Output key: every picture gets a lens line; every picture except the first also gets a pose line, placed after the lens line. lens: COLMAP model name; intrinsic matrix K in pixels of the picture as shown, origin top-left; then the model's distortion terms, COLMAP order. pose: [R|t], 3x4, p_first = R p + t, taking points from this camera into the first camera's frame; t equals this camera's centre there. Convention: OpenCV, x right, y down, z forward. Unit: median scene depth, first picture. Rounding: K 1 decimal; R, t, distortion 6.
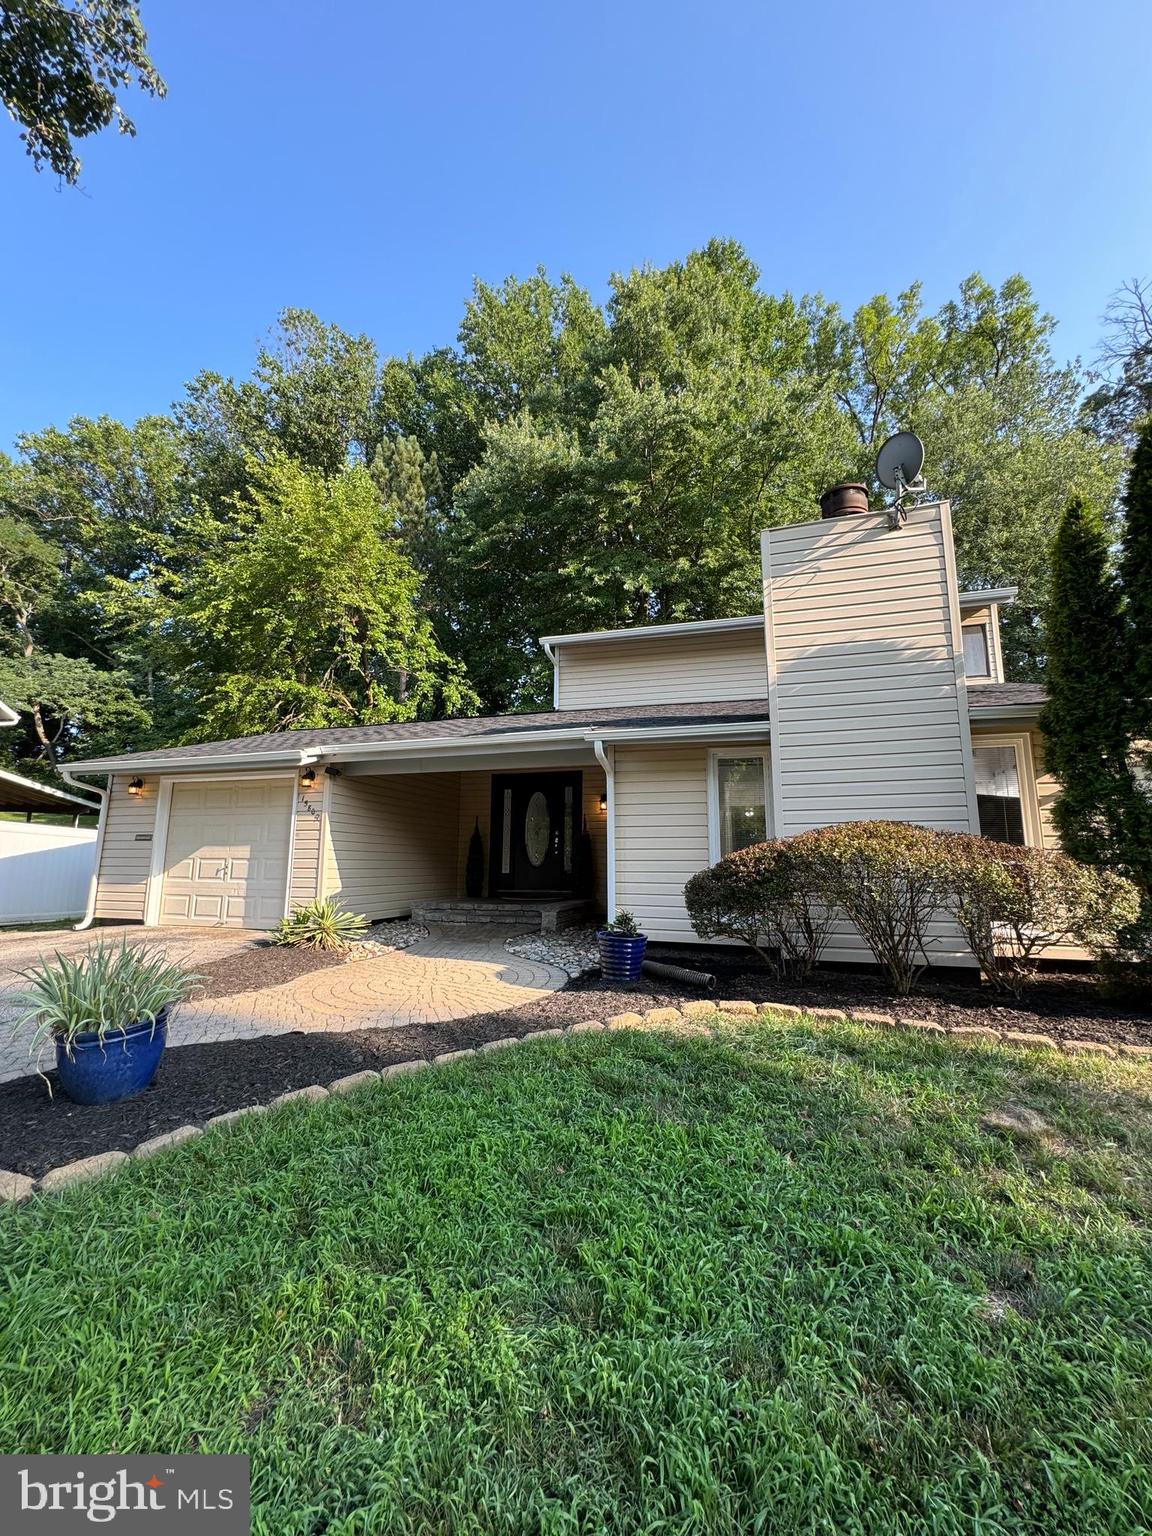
lens RADIAL K [[612.9, 0, 576.0], [0, 612.9, 768.0], [0, 0, 1]] dist [0.001380, -0.000082]
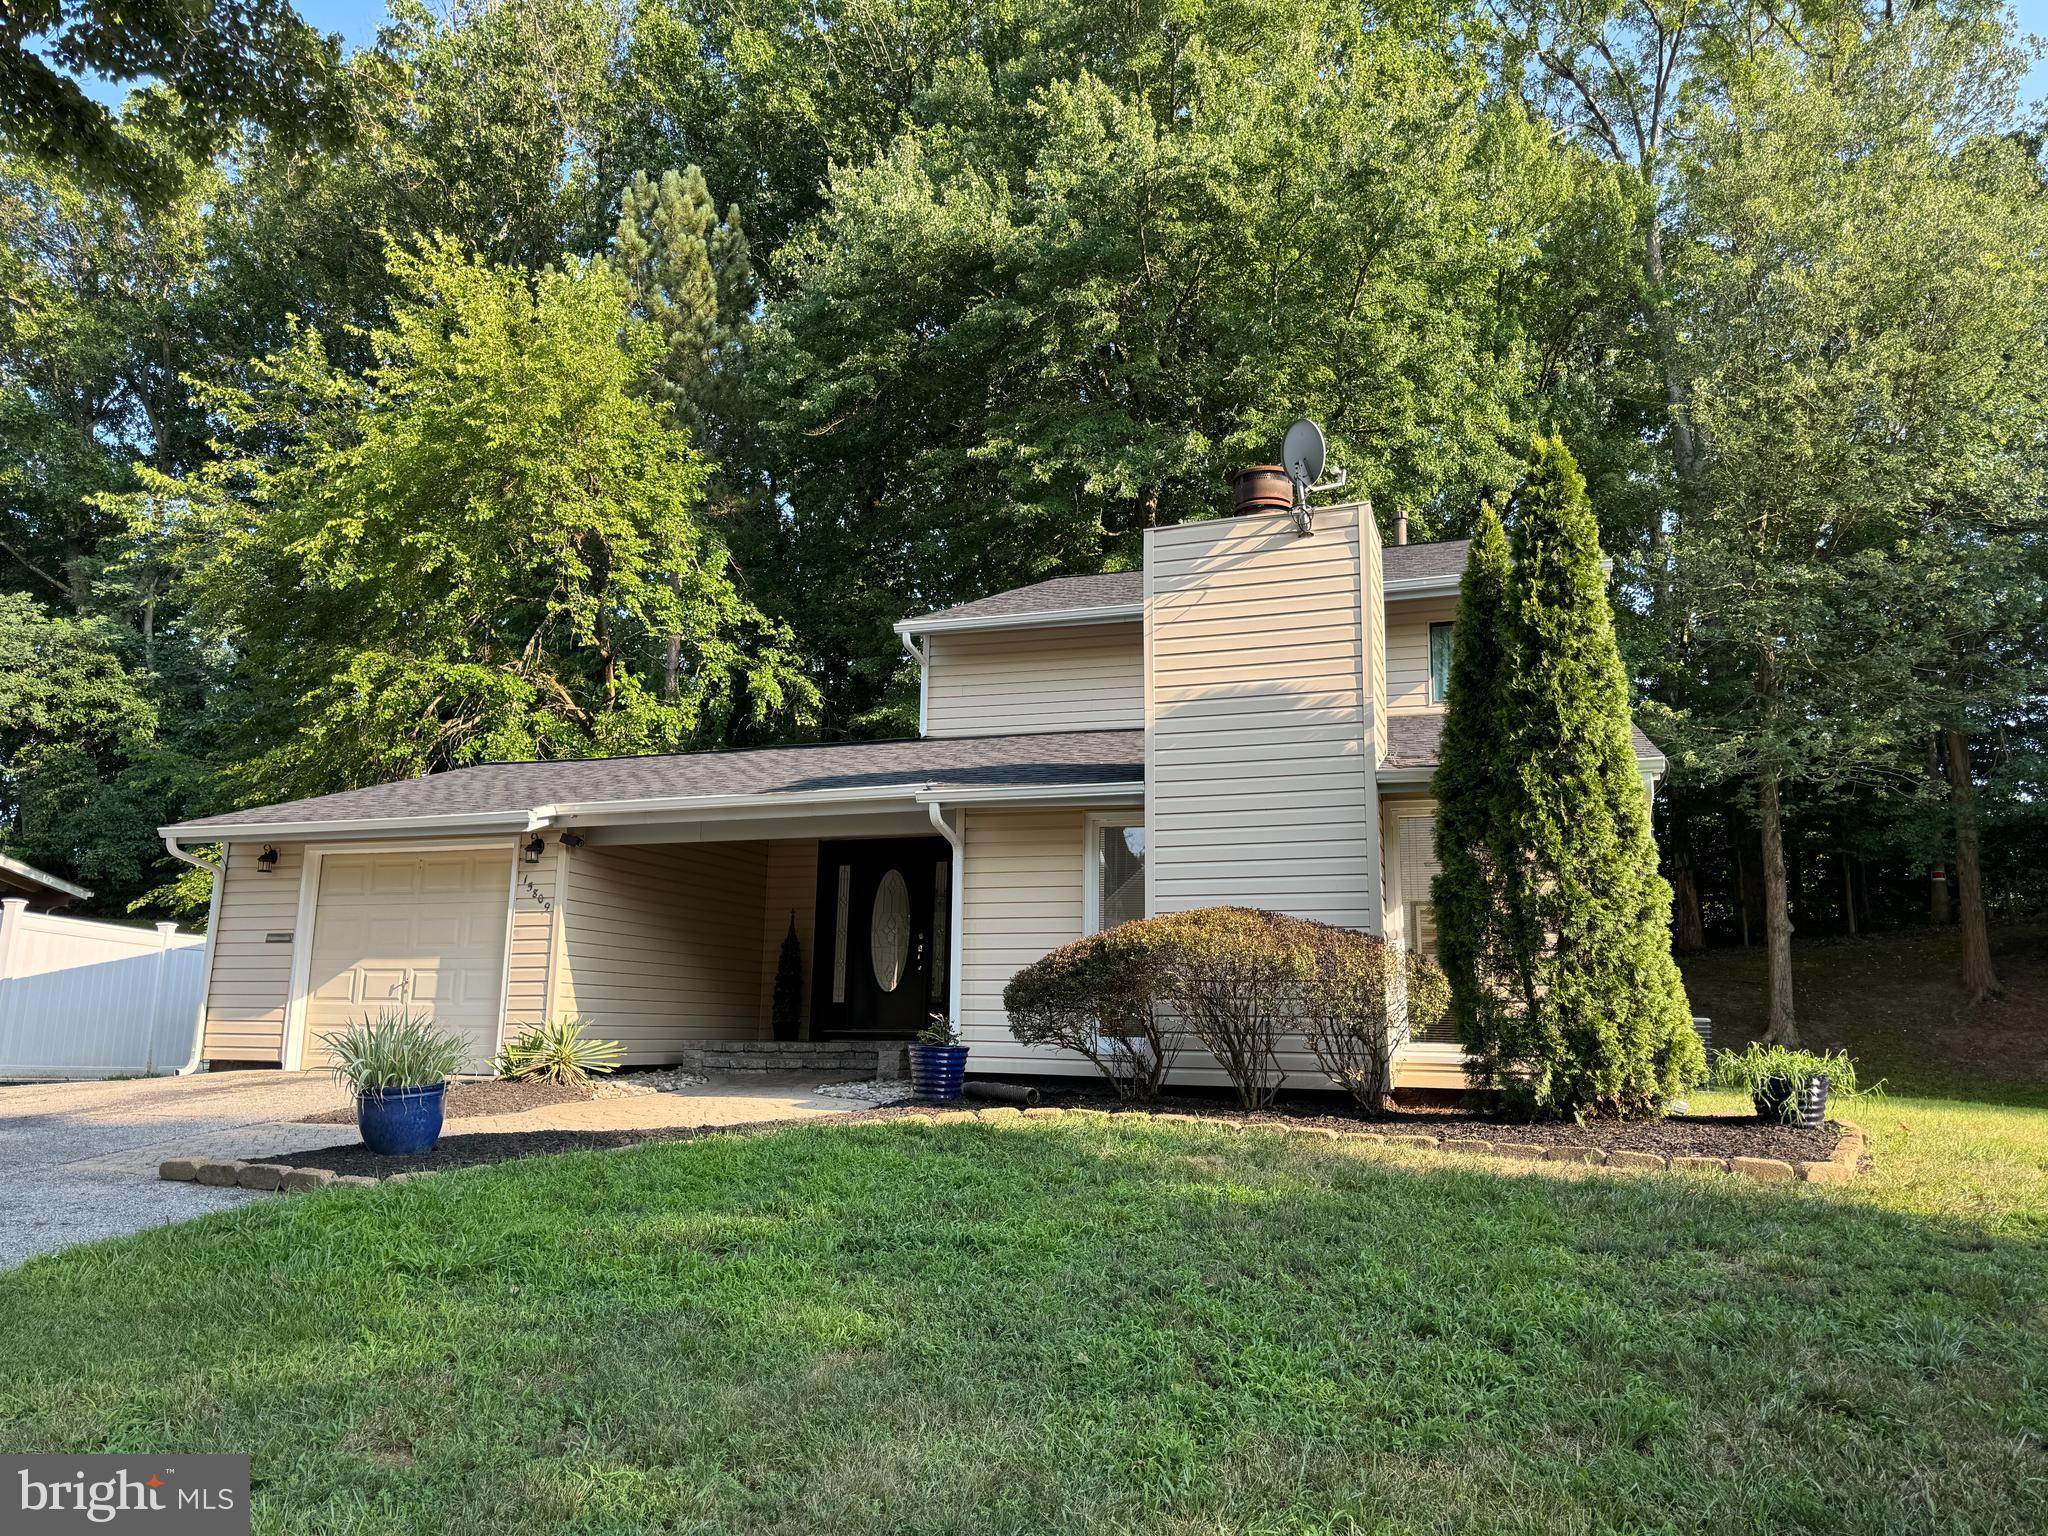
lens RADIAL K [[1442.4, 0, 1026.2], [0, 1442.4, 772.8], [0, 0, 1]] dist [0.087338, -0.124068]
pose [[0.999432, 0.002574, -0.033598, 0.071589], [-0.003483, 0.999628, -0.027046, -0.011642], [0.033516, 0.027148, 0.999069, -0.262180]]
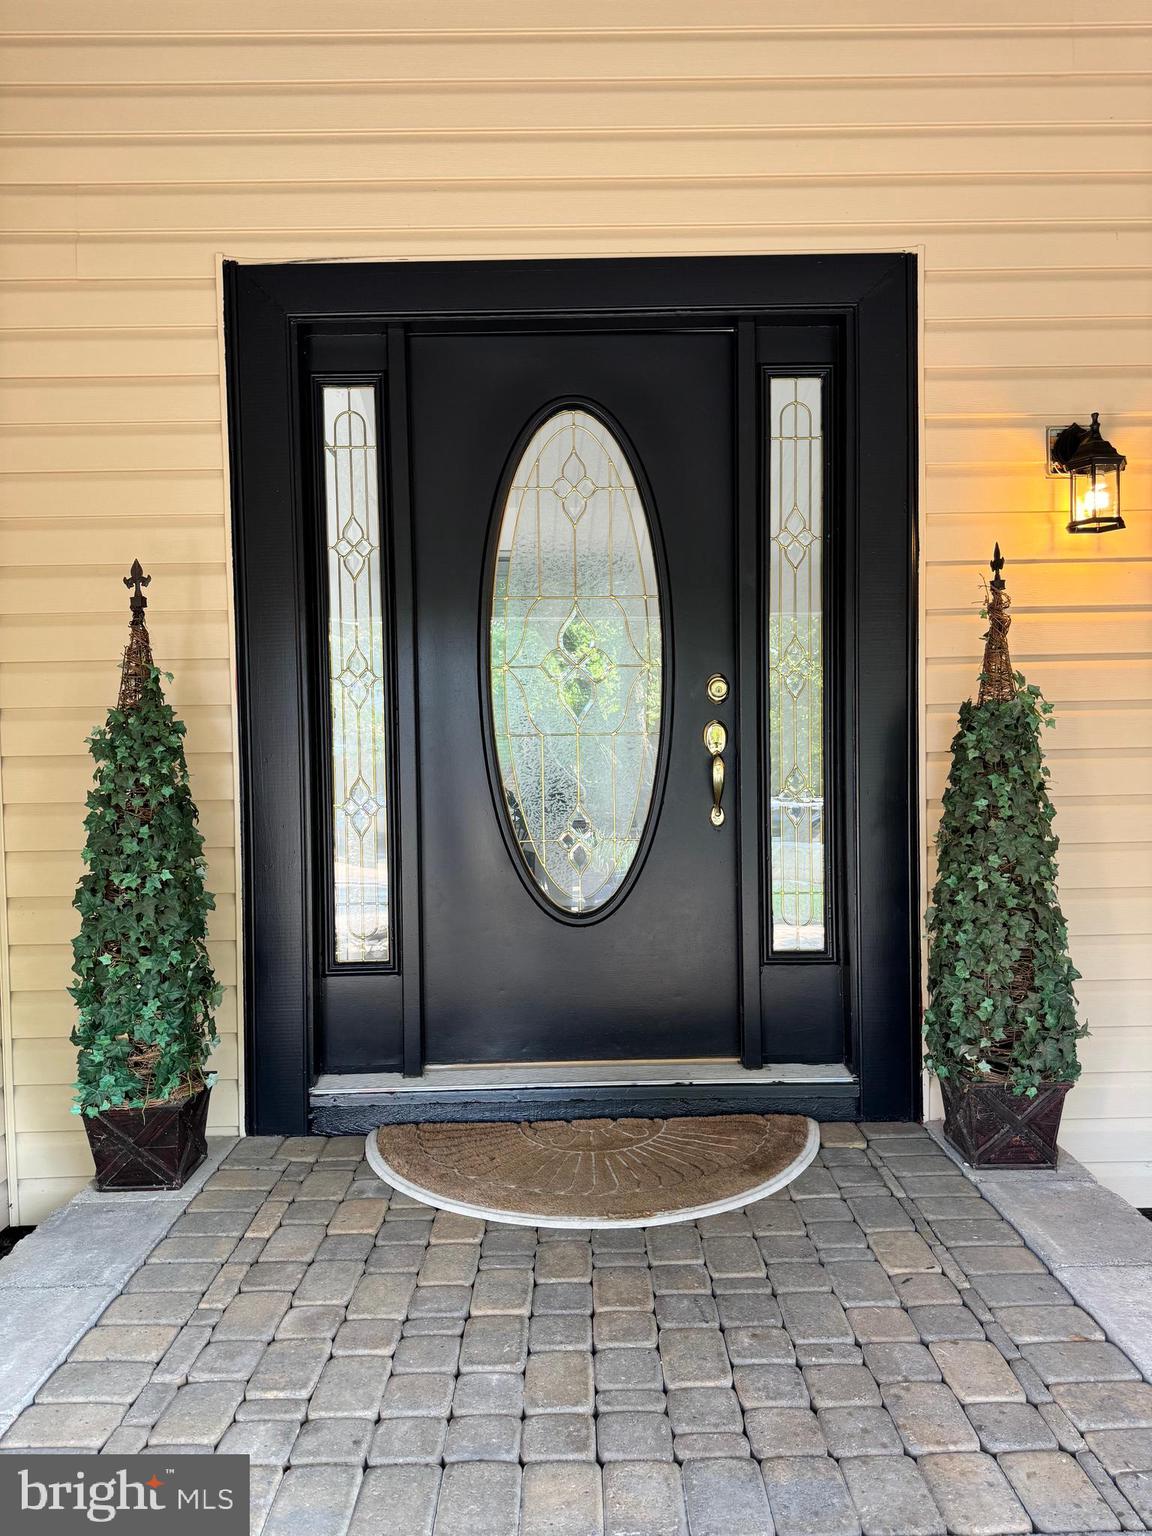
lens RADIAL K [[1081.8, 0, 585.7], [0, 1081.8, 777.8], [0, 0, 1]] dist [0.087338, -0.124068]
pose [[0.950884, -0.034585, 0.307609, -0.084990], [-0.025960, 0.981328, 0.190581, 0.044902], [-0.308456, -0.189206, 0.932232, 0.442297]]
